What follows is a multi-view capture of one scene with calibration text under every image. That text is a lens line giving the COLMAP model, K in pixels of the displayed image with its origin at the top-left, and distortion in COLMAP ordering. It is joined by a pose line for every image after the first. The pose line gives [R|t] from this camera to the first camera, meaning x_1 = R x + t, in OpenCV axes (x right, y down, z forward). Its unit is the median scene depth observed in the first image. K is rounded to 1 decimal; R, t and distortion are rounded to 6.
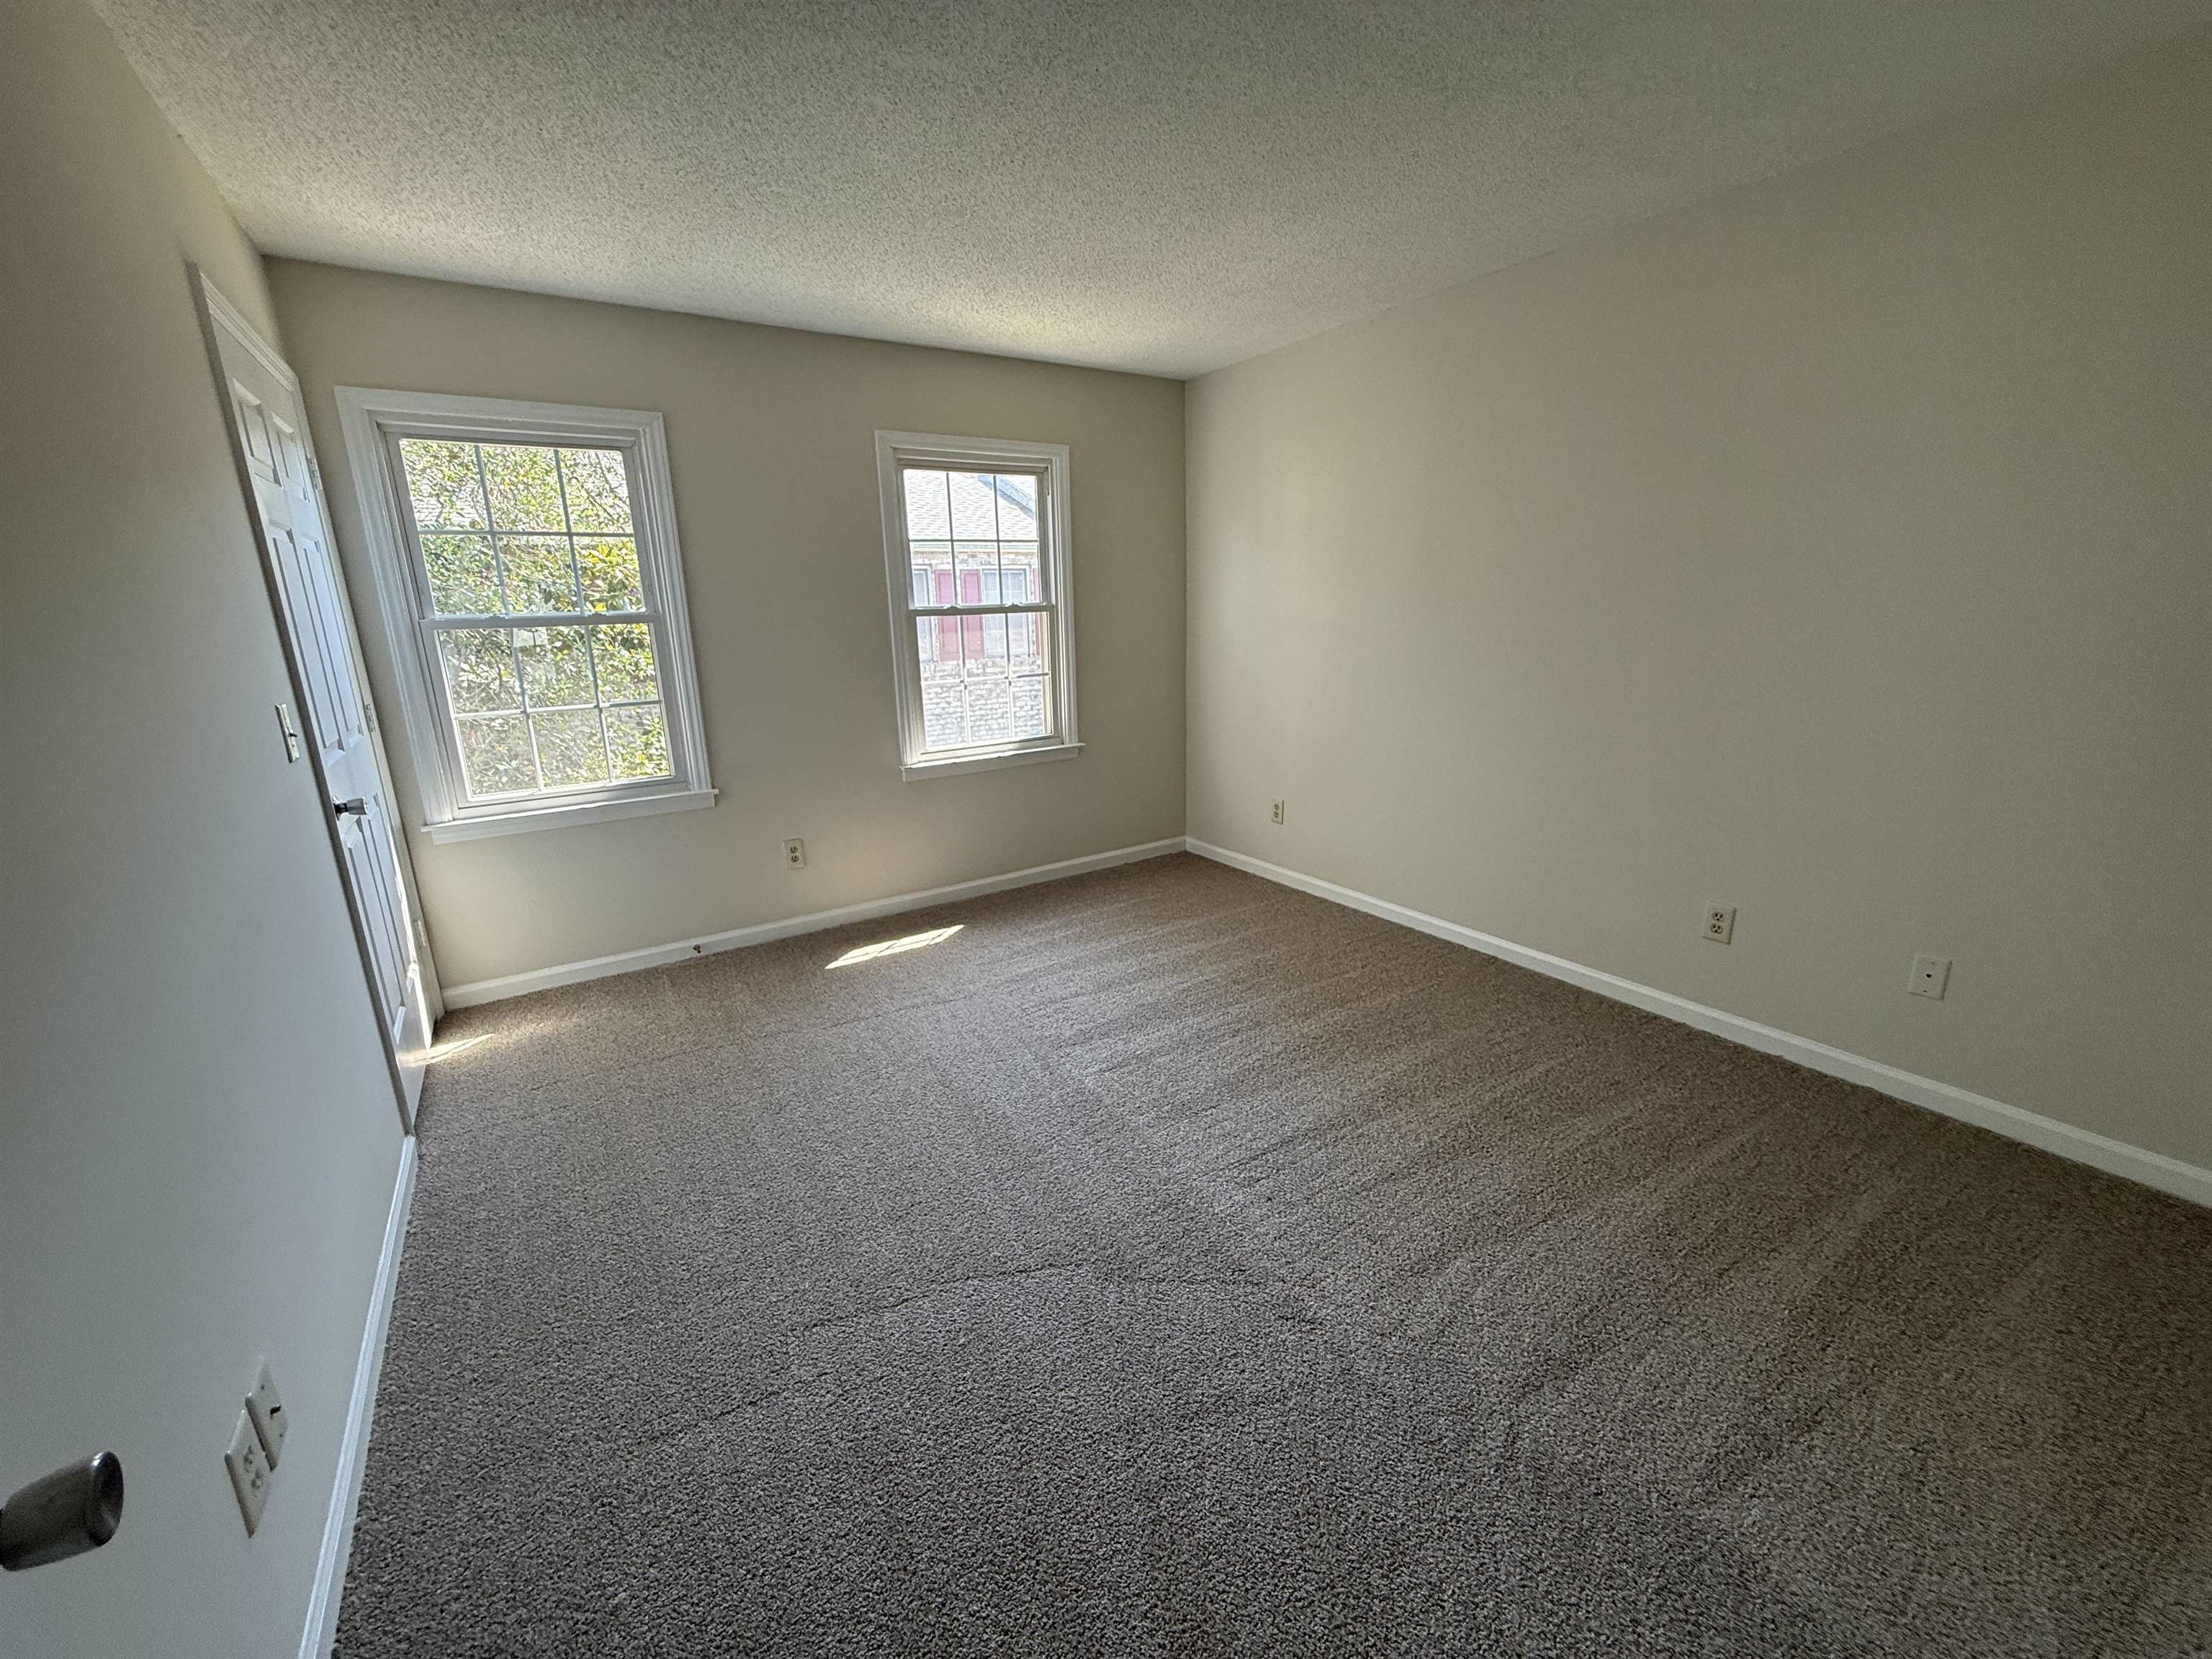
lens RADIAL K [[877.8, 0, 1106.0], [0, 877.8, 829.5], [0, 0, 1]] dist [0.000909, 0.000043]
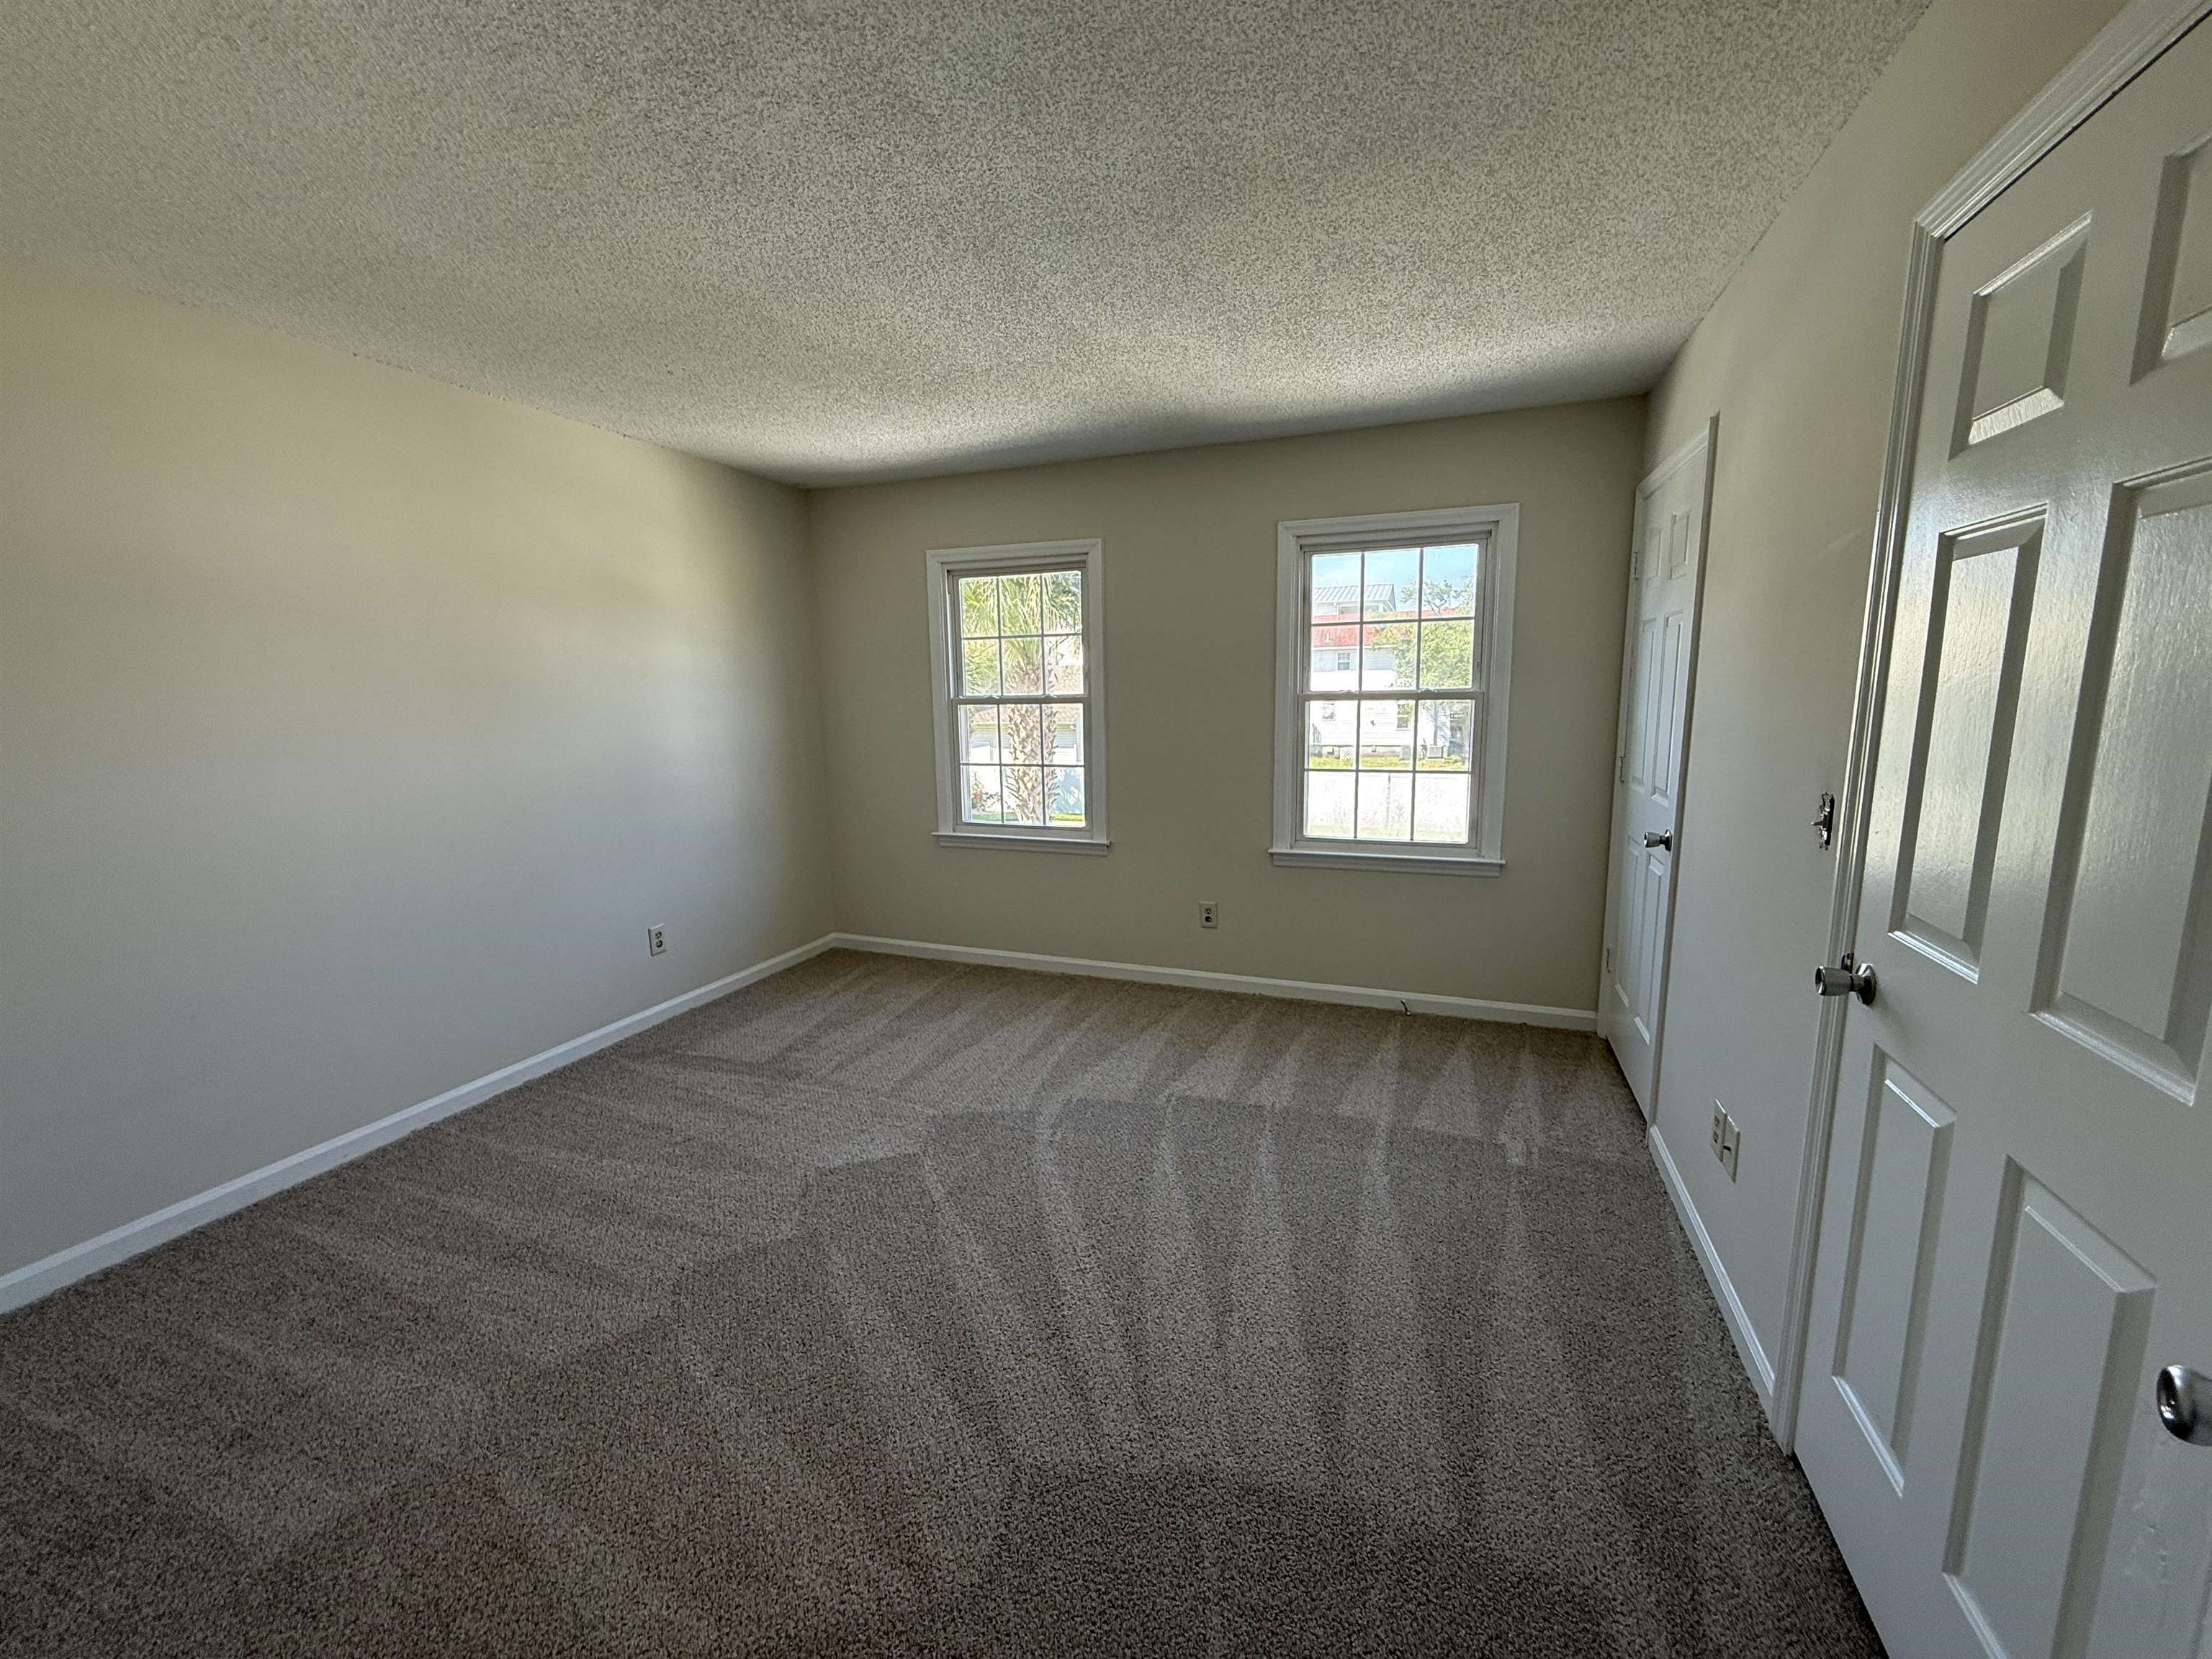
lens RADIAL K [[877.8, 0, 1106.0], [0, 877.8, 829.5], [0, 0, 1]] dist [0.000909, 0.000043]
pose [[0.579406, 0.139186, -0.803067, 0.470354], [-0.205273, 0.978469, 0.021483, -0.084295], [0.788766, 0.152400, 0.595502, 0.284446]]
